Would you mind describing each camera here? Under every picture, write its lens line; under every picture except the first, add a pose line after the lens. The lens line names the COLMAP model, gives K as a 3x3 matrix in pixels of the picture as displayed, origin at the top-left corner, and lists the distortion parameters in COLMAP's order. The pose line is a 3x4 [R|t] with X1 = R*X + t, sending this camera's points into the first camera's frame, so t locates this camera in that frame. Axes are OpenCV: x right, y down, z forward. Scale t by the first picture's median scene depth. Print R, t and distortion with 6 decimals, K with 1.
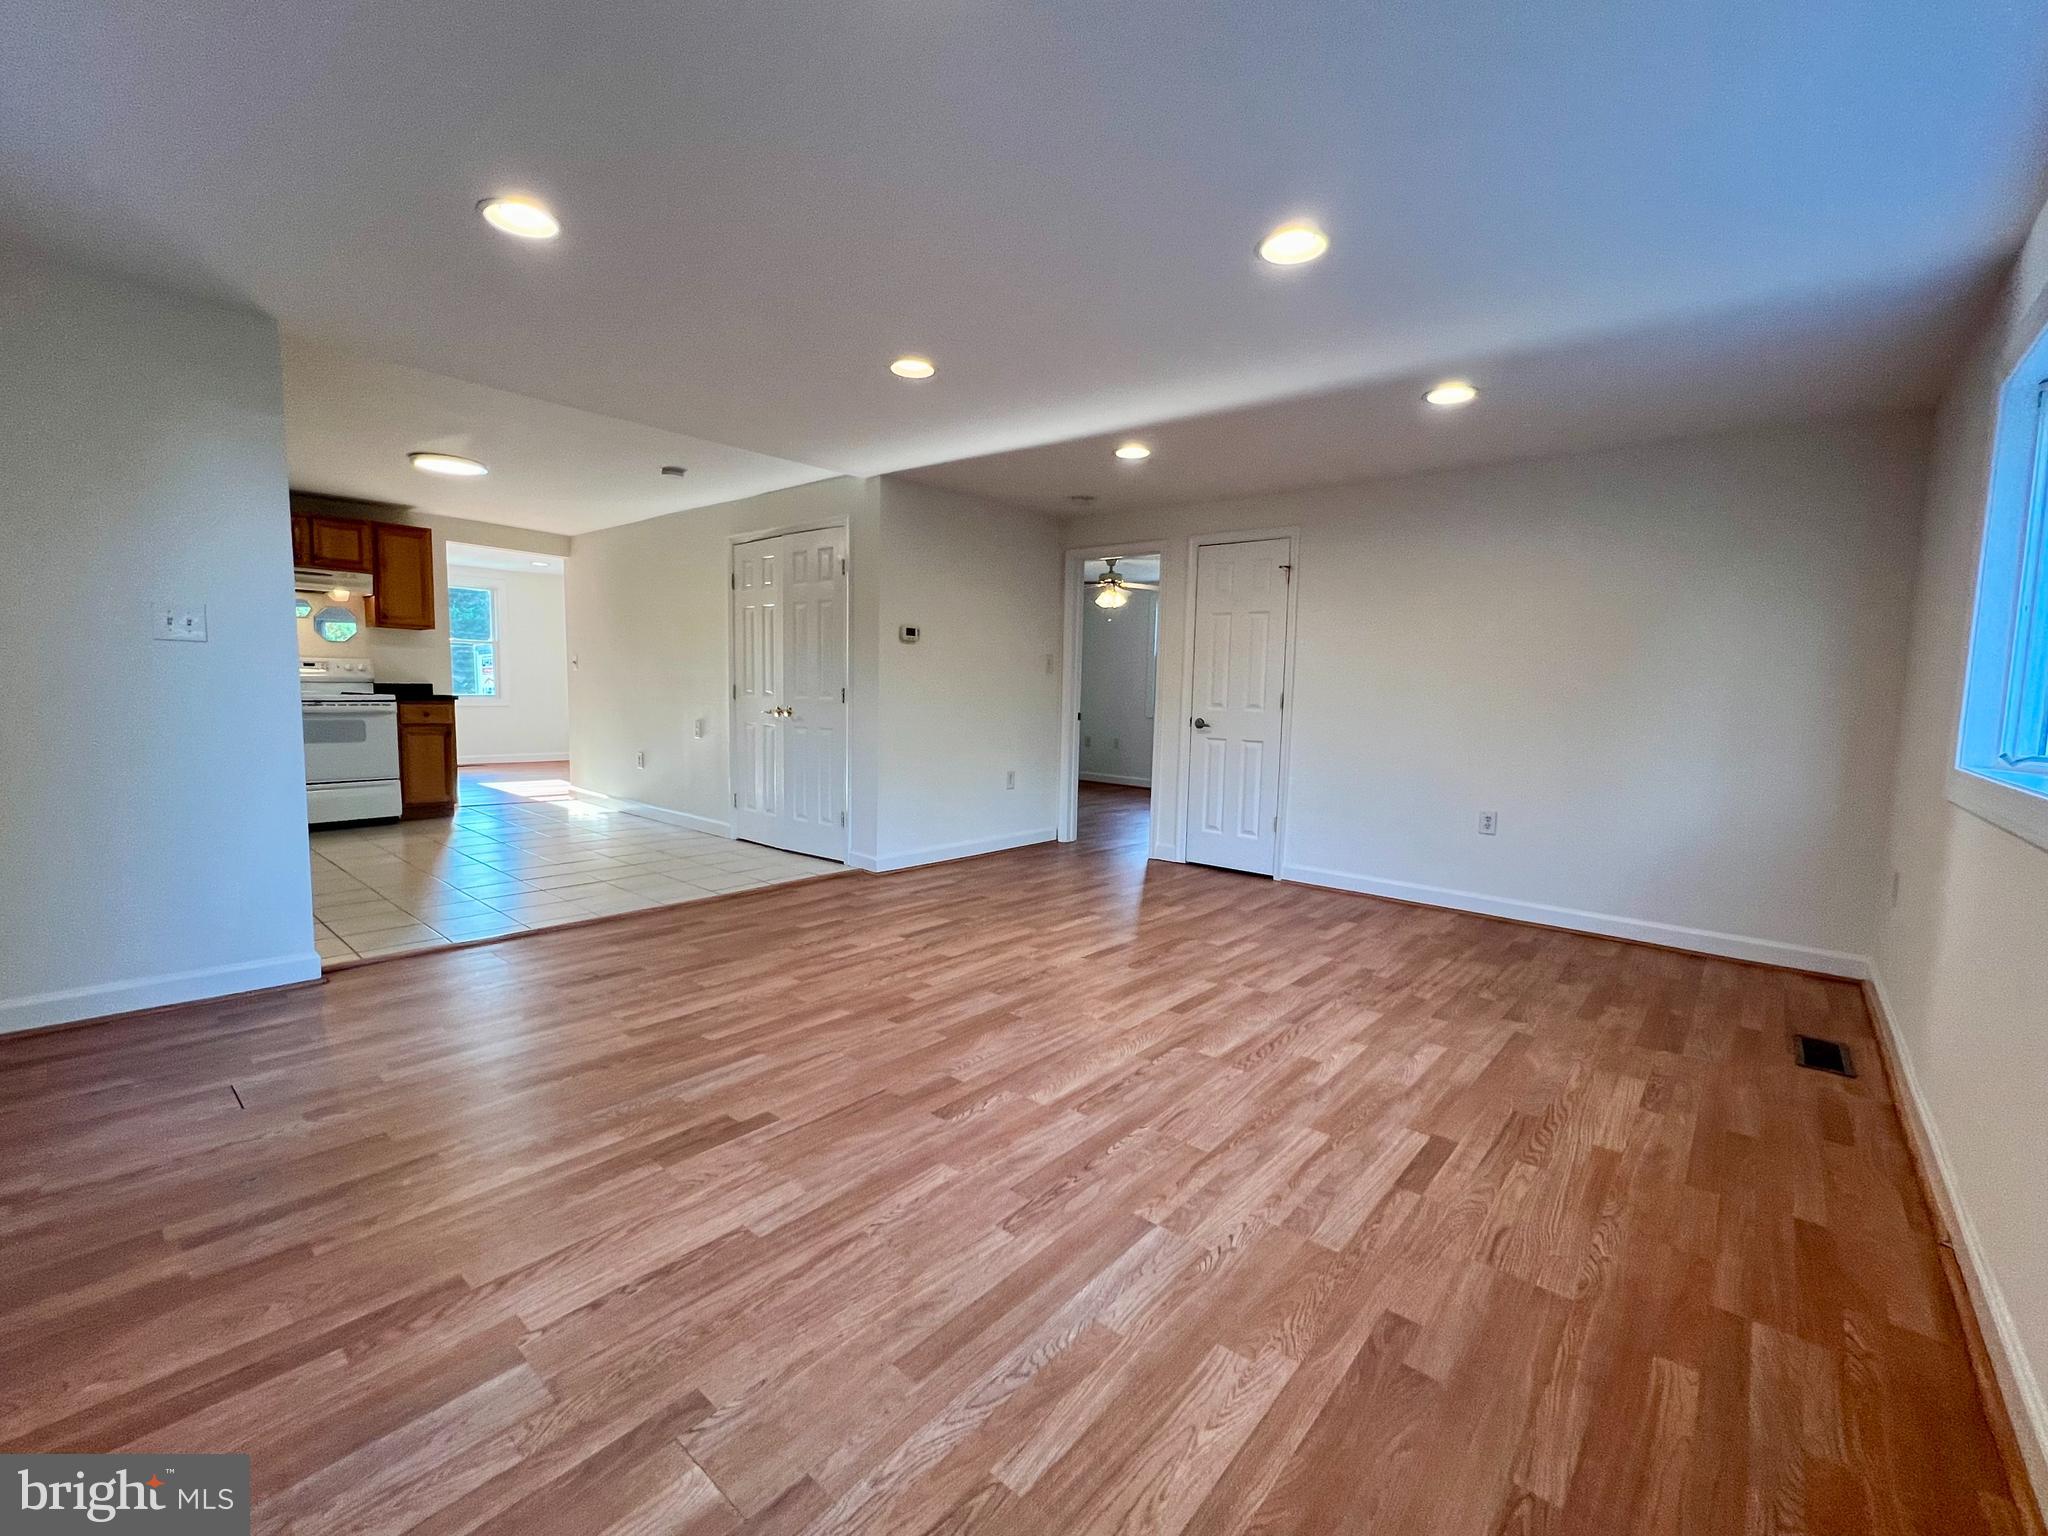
lens RADIAL K [[865.3, 0, 1014.2], [0, 865.3, 767.9], [0, 0, 1]] dist [-0.000400, 0.000747]
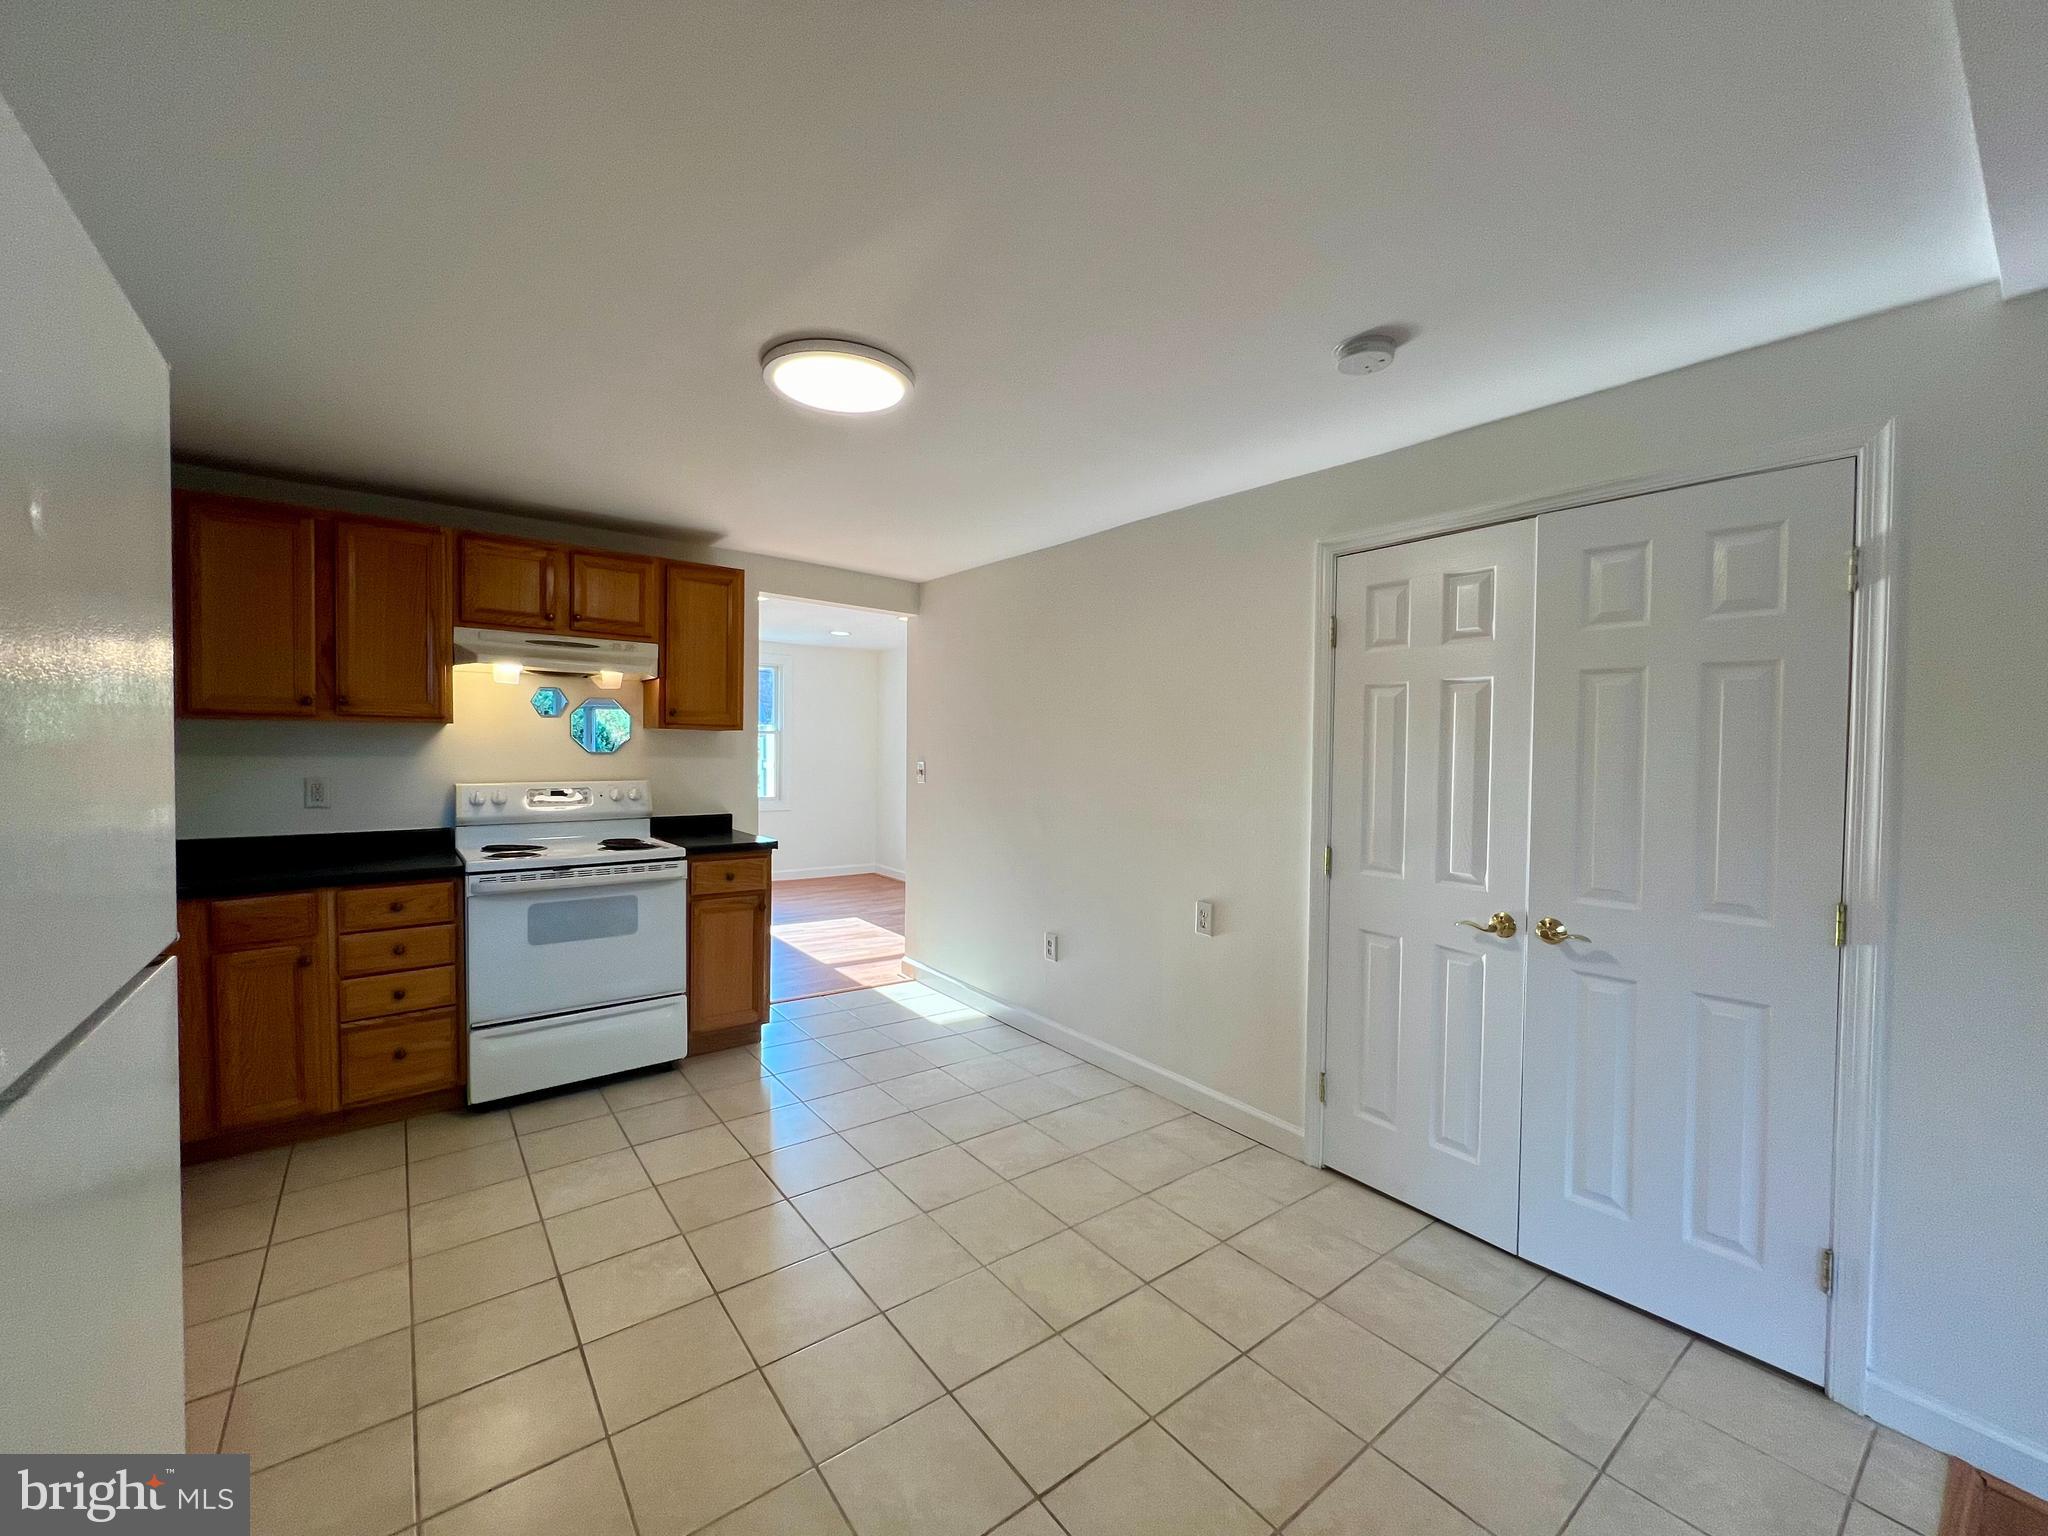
lens RADIAL K [[822.3, 0, 1030.1], [0, 822.3, 771.4], [0, 0, 1]] dist [-0.000338, 0.000586]
pose [[0.981956, -0.002302, -0.189097, -0.691834], [-0.010708, 0.997645, -0.067749, -0.180711], [0.188808, 0.068551, 0.979618, 0.901807]]
